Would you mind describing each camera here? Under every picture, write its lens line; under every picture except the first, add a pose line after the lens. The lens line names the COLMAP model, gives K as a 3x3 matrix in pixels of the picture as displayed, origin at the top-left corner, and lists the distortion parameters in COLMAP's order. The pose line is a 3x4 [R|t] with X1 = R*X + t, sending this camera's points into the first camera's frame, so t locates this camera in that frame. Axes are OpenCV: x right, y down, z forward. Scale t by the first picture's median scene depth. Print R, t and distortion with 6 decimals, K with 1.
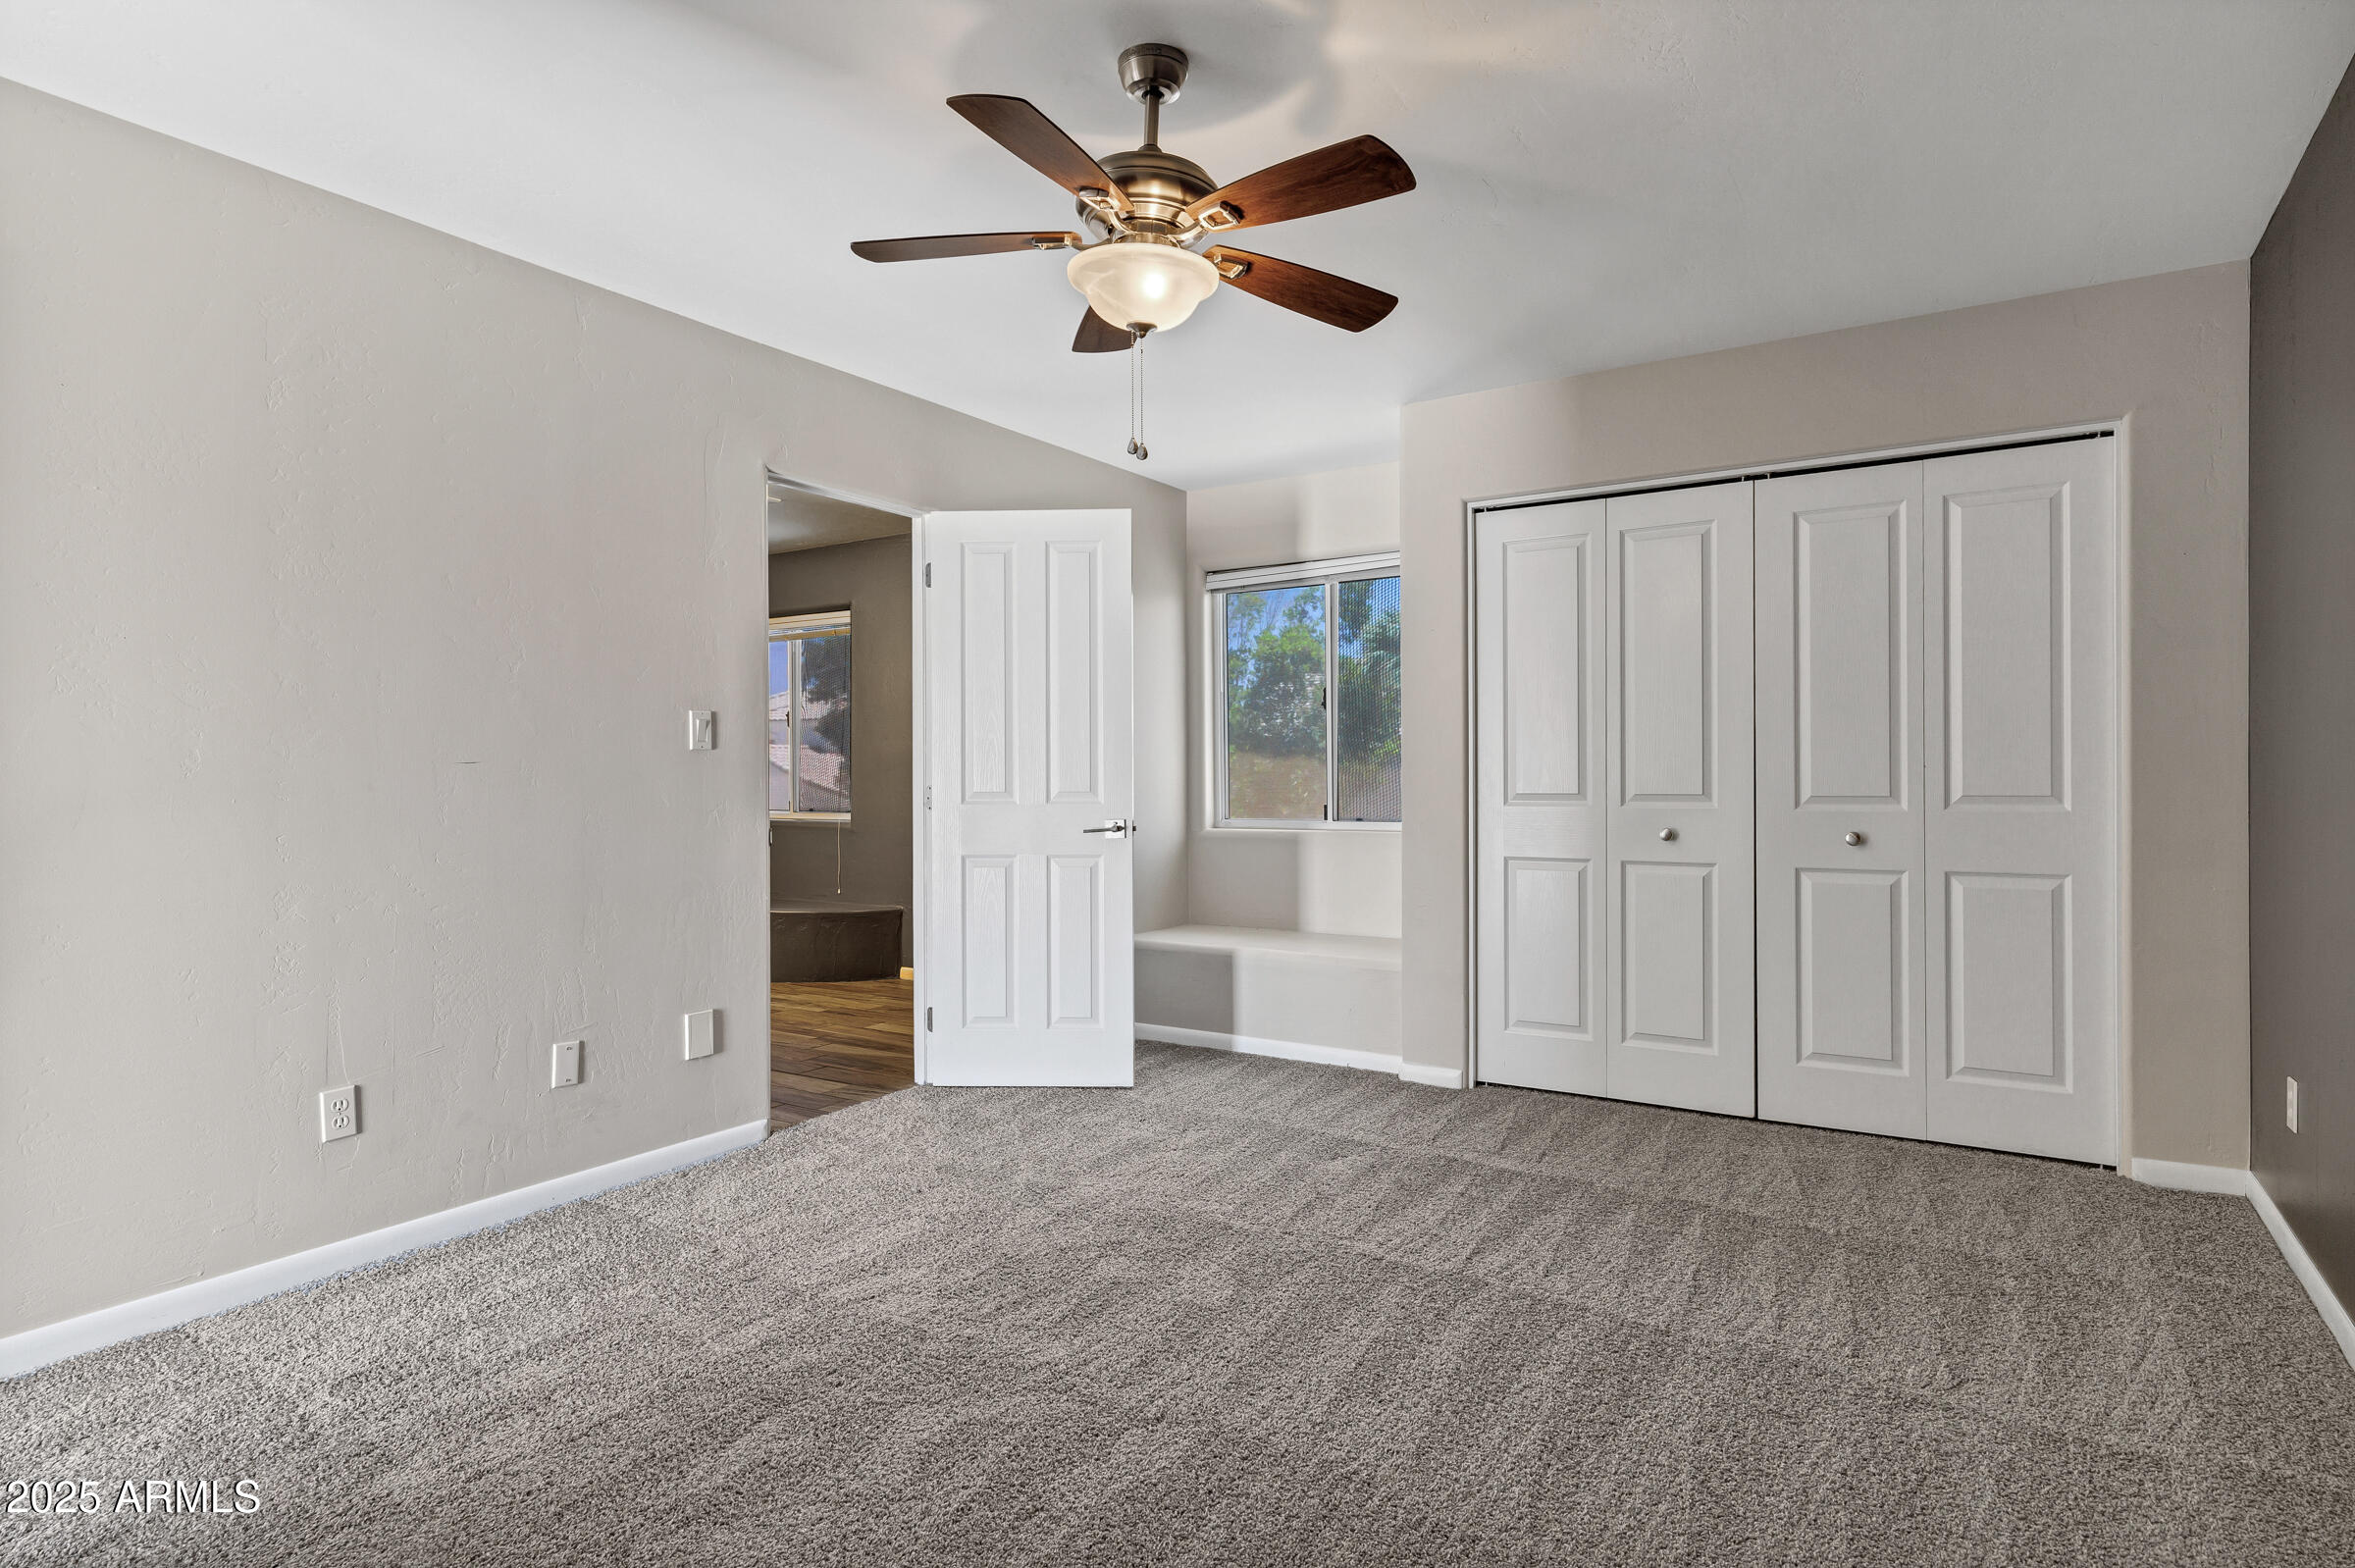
lens RADIAL K [[1278.5, 0, 1107.6], [0, 1278.5, 782.4], [0, 0, 1]] dist [0.013730, 0.001436]
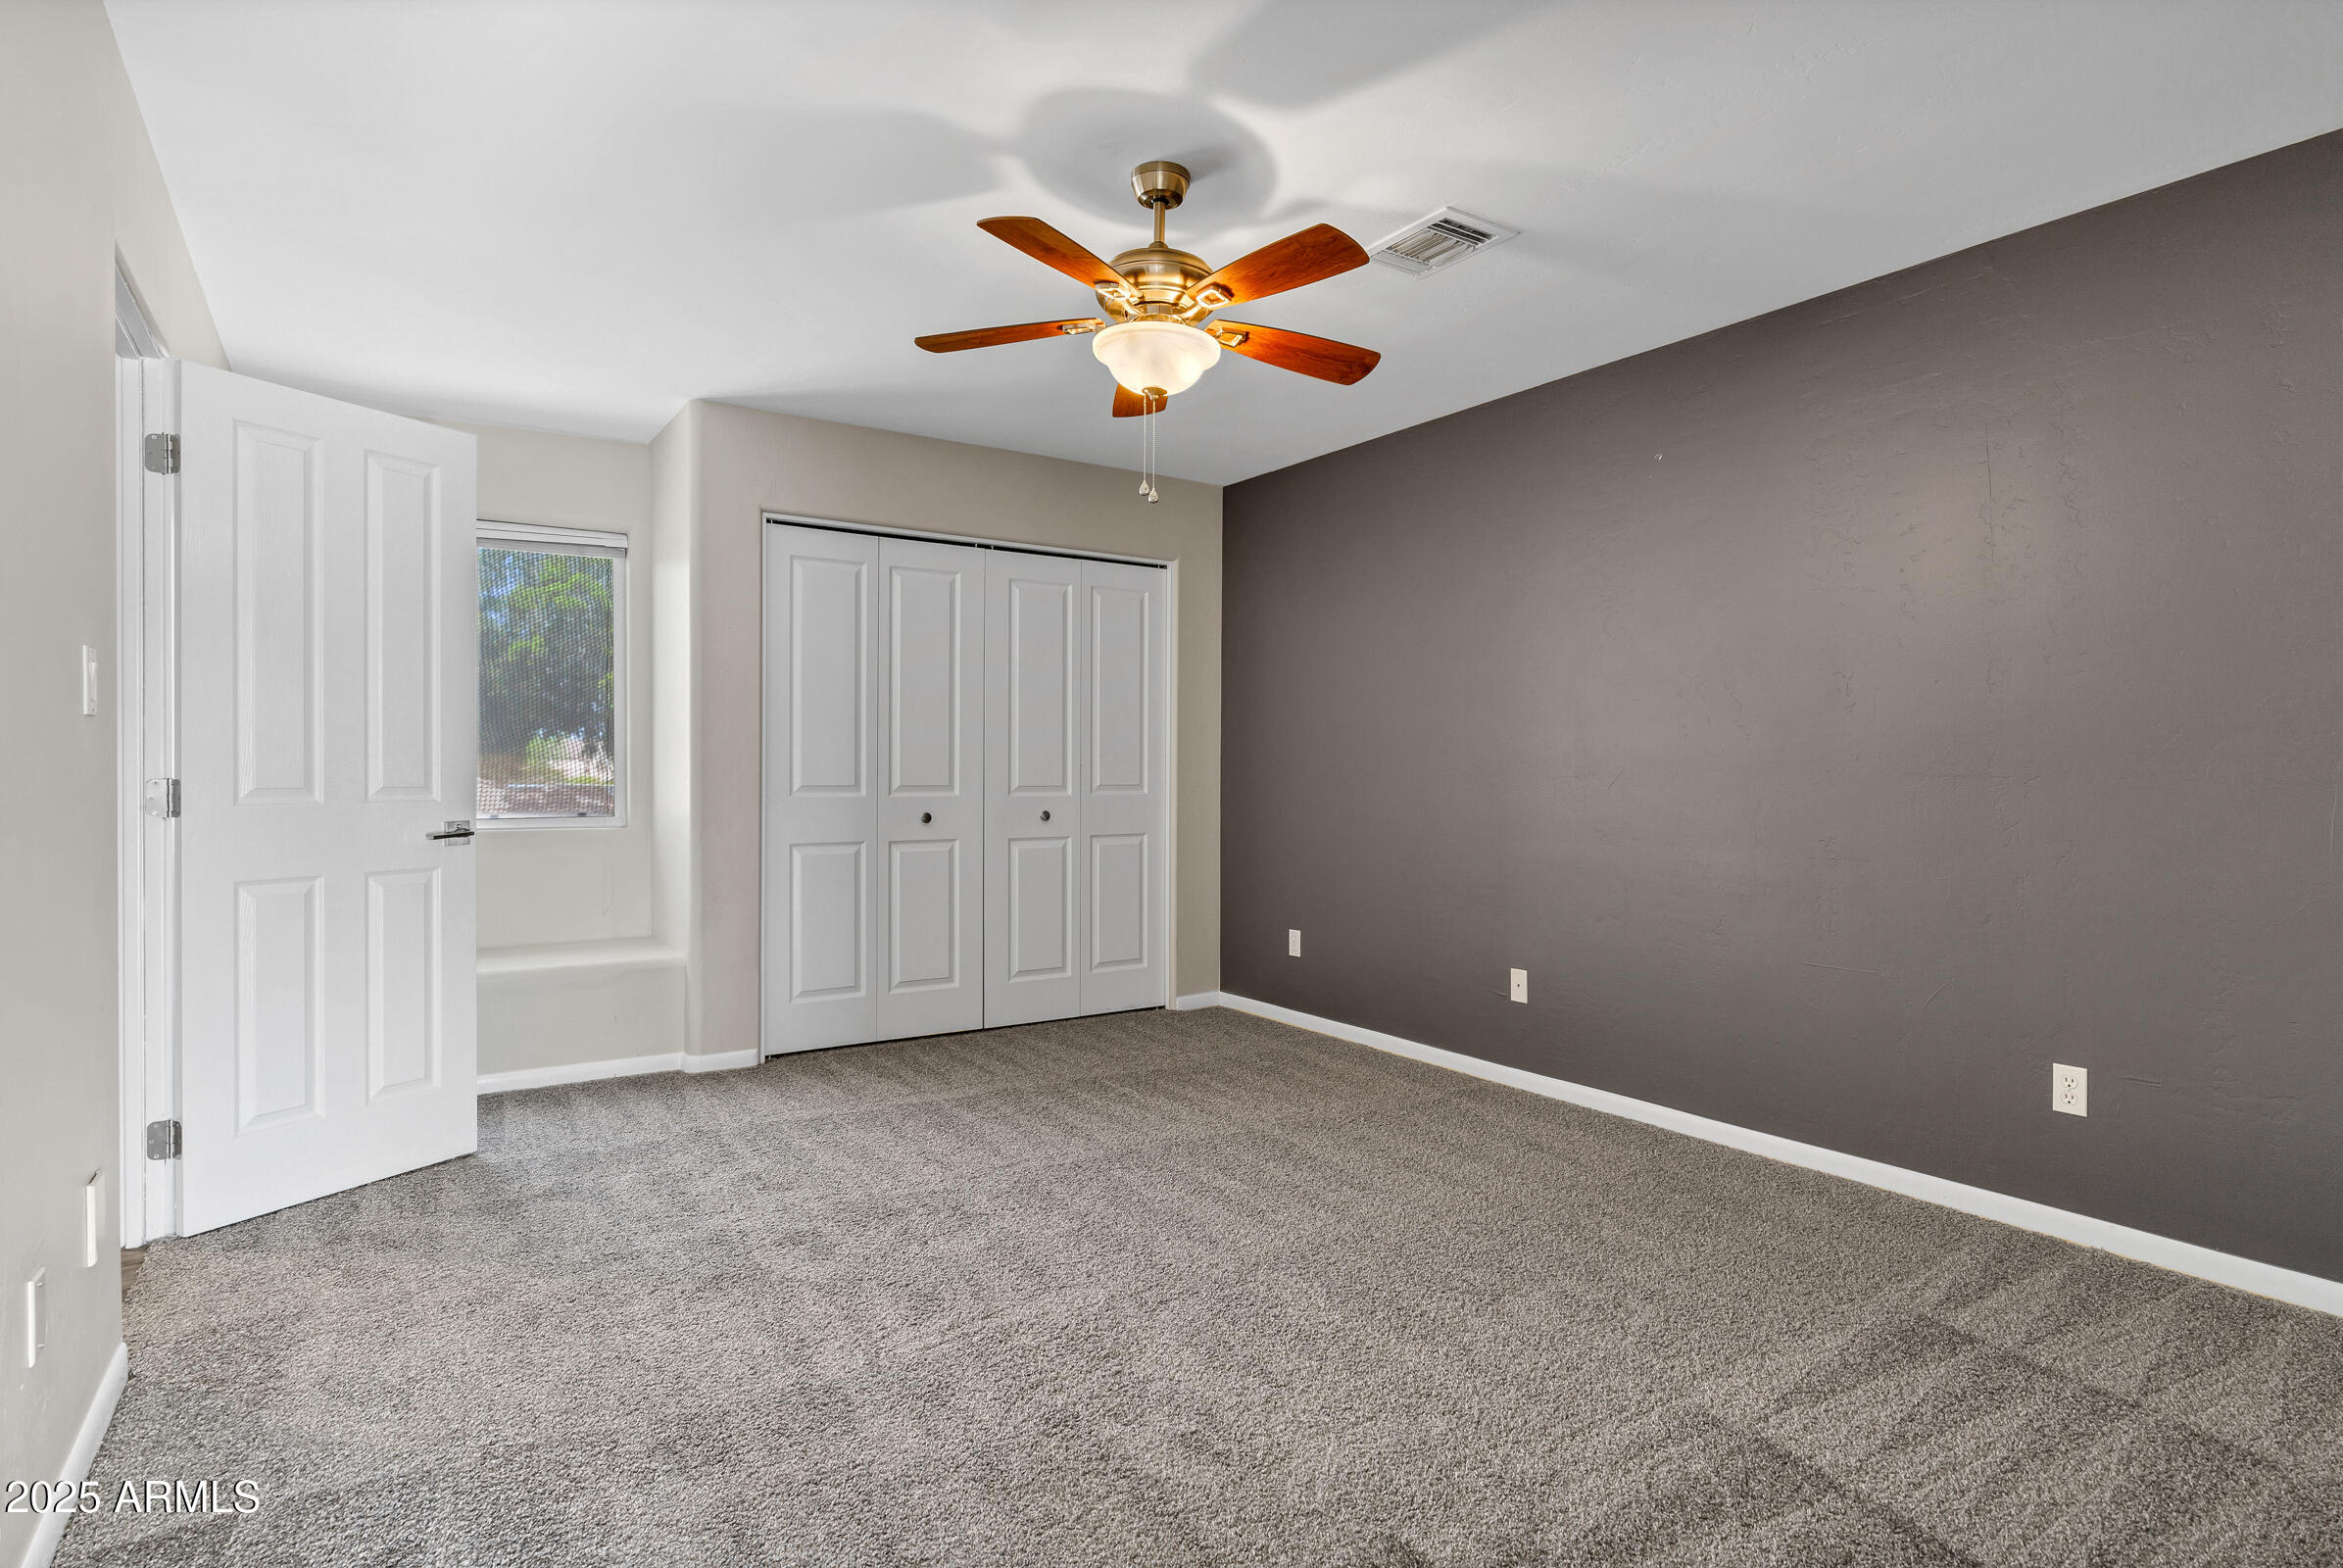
lens RADIAL K [[1272.0, 0, 1168.8], [0, 1272.0, 777.8], [0, 0, 1]] dist [0.013730, 0.001436]
pose [[0.368218, -0.000098, 0.929739, -0.685163], [-0.002357, 0.999997, 0.001039, -0.000054], [-0.929736, -0.002574, 0.368217, 0.355055]]
